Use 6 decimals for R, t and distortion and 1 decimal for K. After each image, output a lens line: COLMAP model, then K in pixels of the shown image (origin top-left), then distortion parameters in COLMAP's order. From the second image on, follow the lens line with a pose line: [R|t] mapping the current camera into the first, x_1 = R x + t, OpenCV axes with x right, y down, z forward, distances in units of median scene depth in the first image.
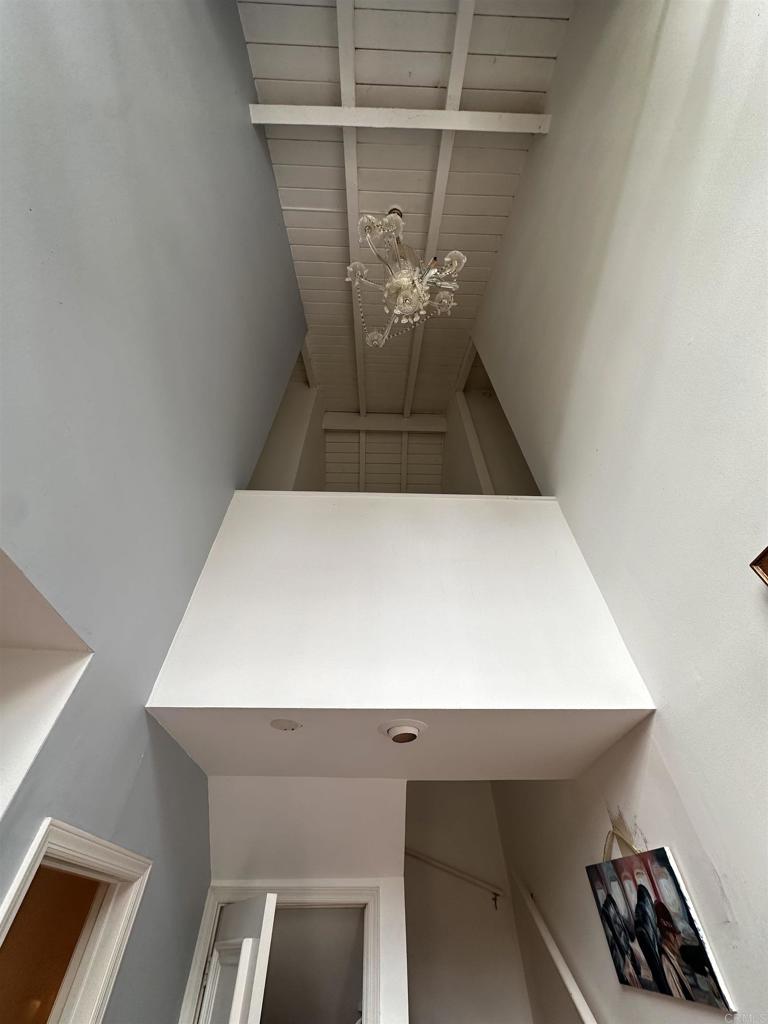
lens RADIAL K [[407.5, 0, 384.8], [0, 407.5, 514.0], [0, 0, 1]] dist [-0.003561, 0.000758]
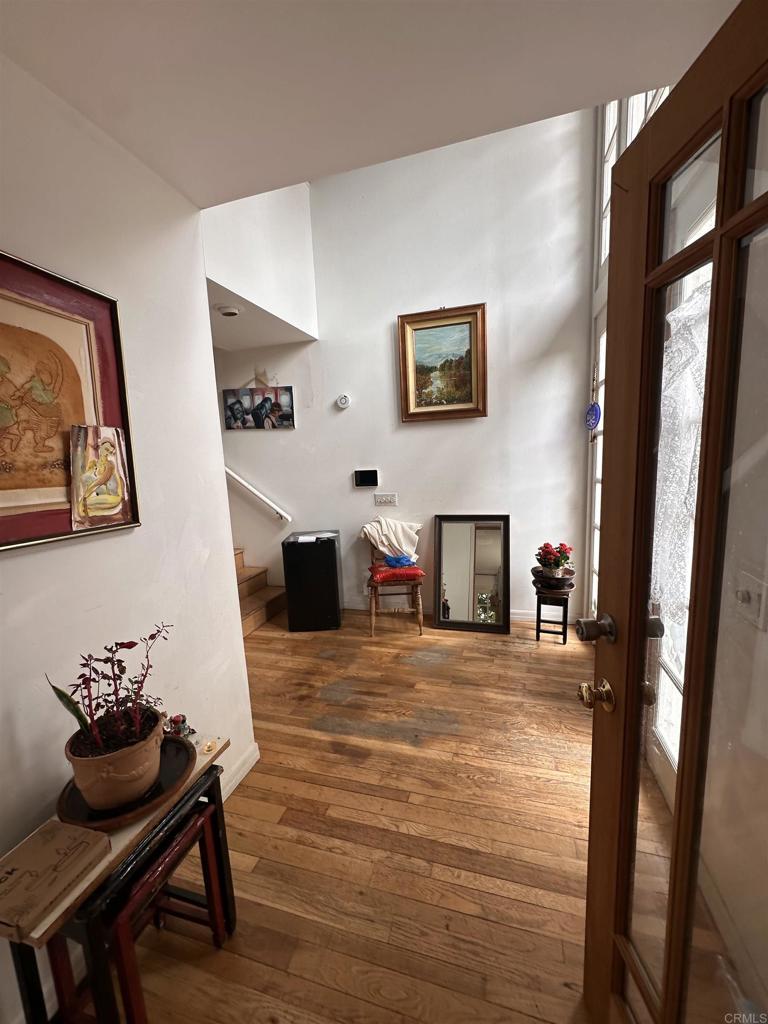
lens RADIAL K [[404.5, 0, 386.4], [0, 404.5, 511.4], [0, 0, 1]] dist [-0.000586, 0.000136]
pose [[0.309512, -0.147469, 0.939391, -1.437836], [-0.669926, 0.667280, 0.325480, 0.116181], [-0.674835, -0.730062, 0.107738, -0.210787]]
